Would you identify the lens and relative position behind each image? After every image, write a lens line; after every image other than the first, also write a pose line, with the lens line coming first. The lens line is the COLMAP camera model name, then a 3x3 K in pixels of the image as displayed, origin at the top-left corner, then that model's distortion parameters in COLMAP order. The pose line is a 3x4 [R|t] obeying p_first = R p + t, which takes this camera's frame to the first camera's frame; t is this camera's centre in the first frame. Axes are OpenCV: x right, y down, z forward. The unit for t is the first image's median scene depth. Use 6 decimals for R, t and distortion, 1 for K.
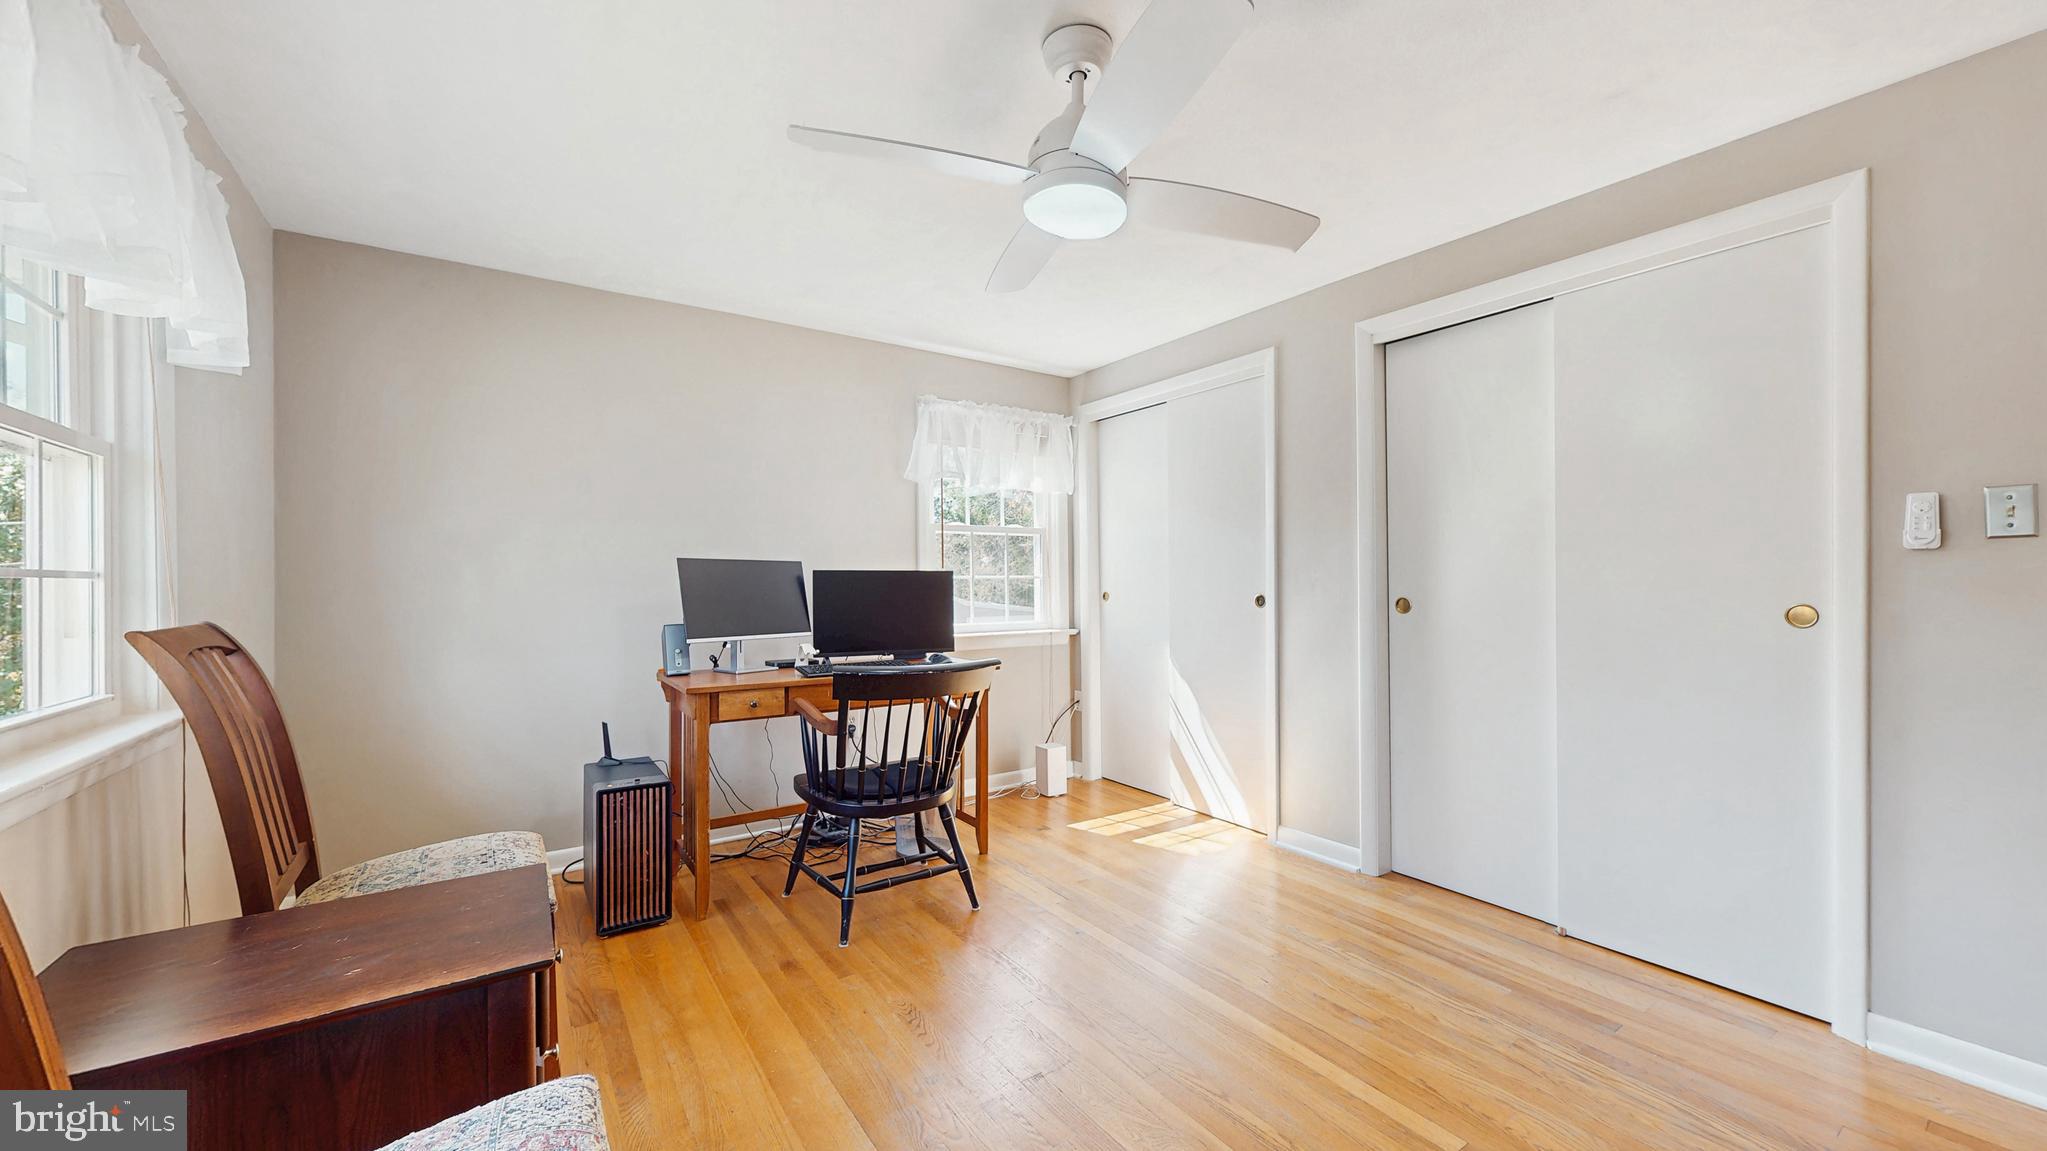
lens RADIAL K [[759.3, 0, 1015.9], [0, 759.3, 580.0], [0, 0, 1]] dist [0.002528, 0.000128]
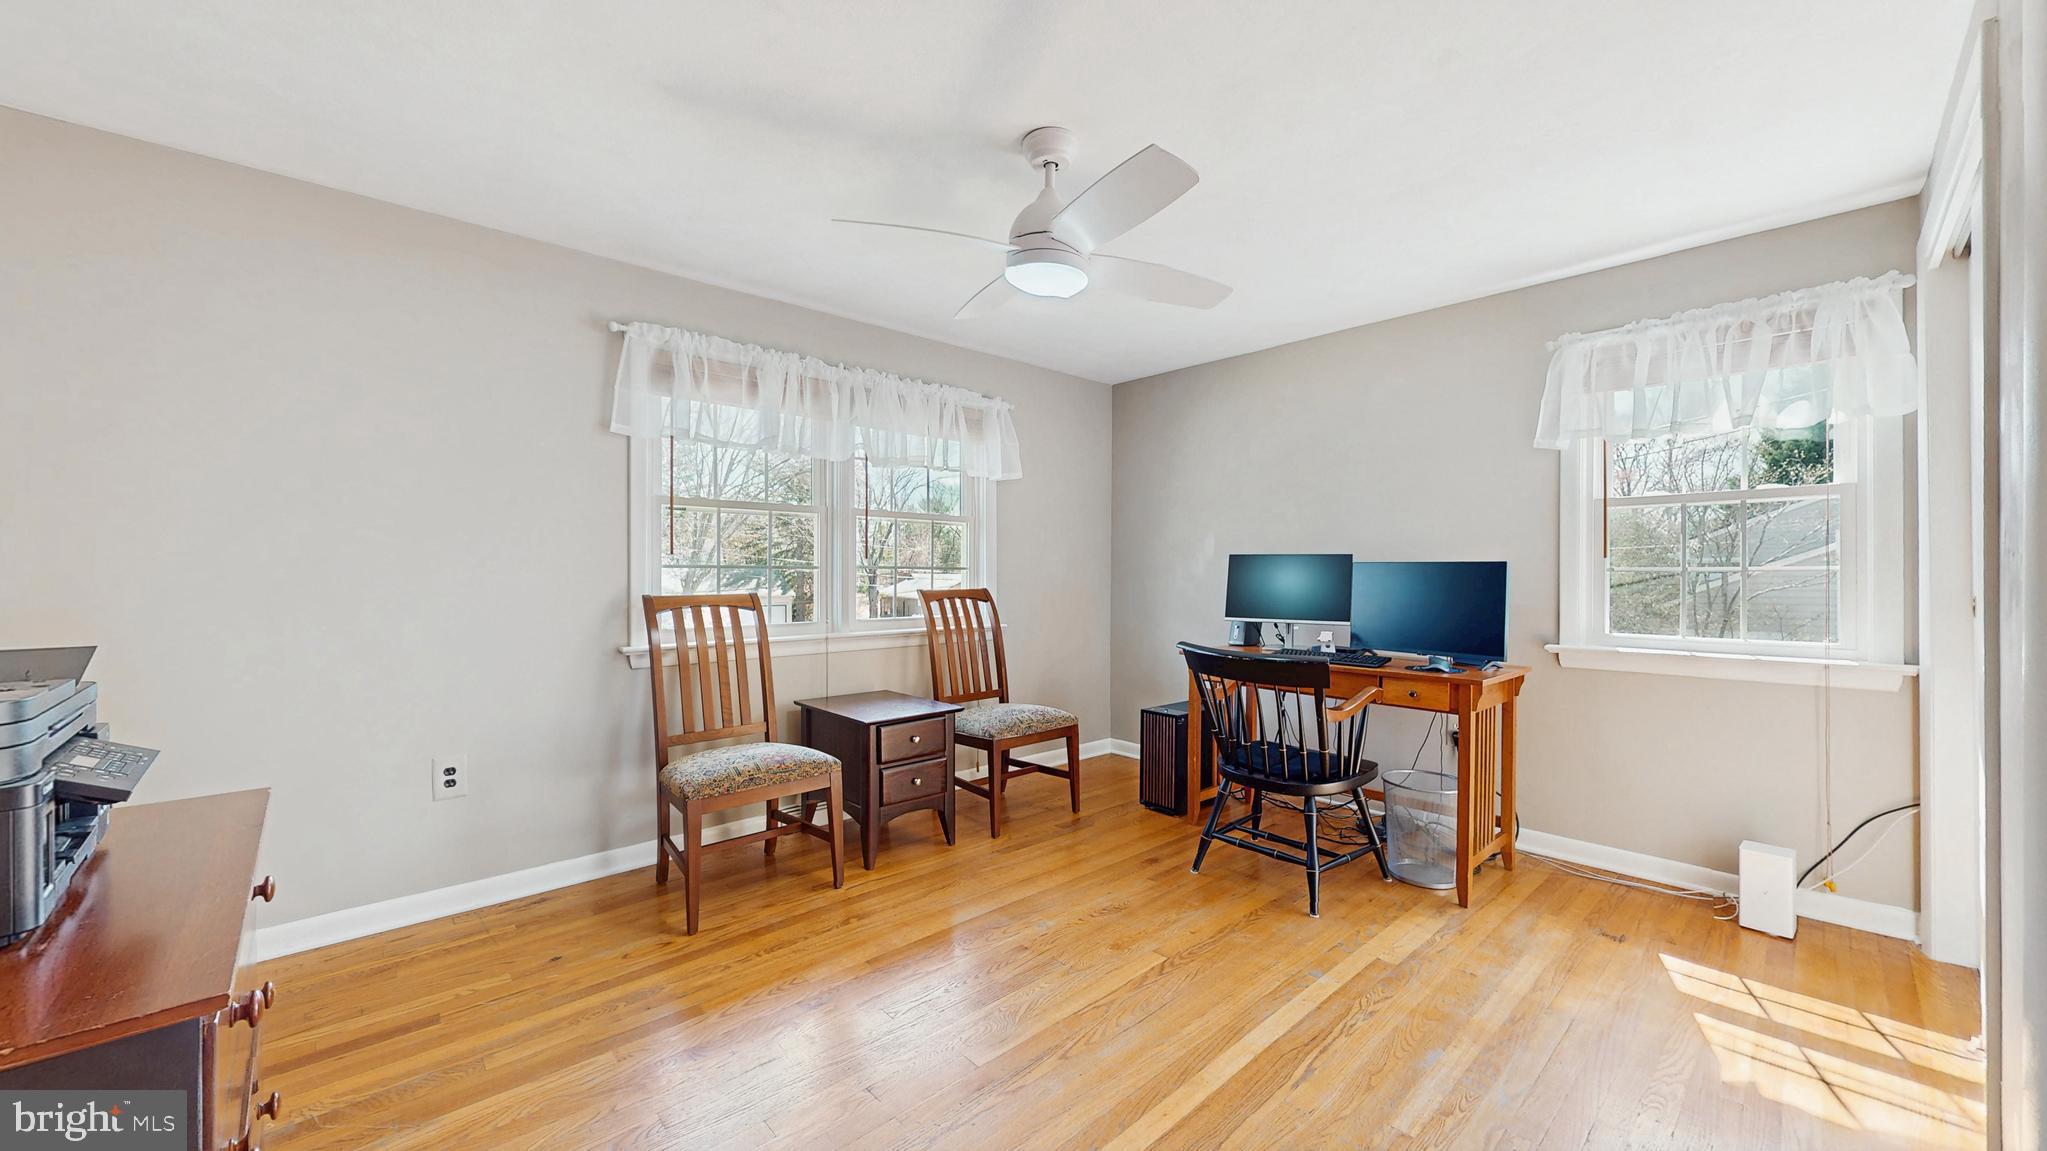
lens RADIAL K [[759.3, 0, 1028.0], [0, 759.3, 577.2], [0, 0, 1]] dist [0.002528, 0.000128]
pose [[0.138825, 0.004730, -0.990306, 0.665546], [-0.002929, 0.999986, 0.004366, 0.002583], [0.990313, 0.002295, 0.138837, 0.400416]]
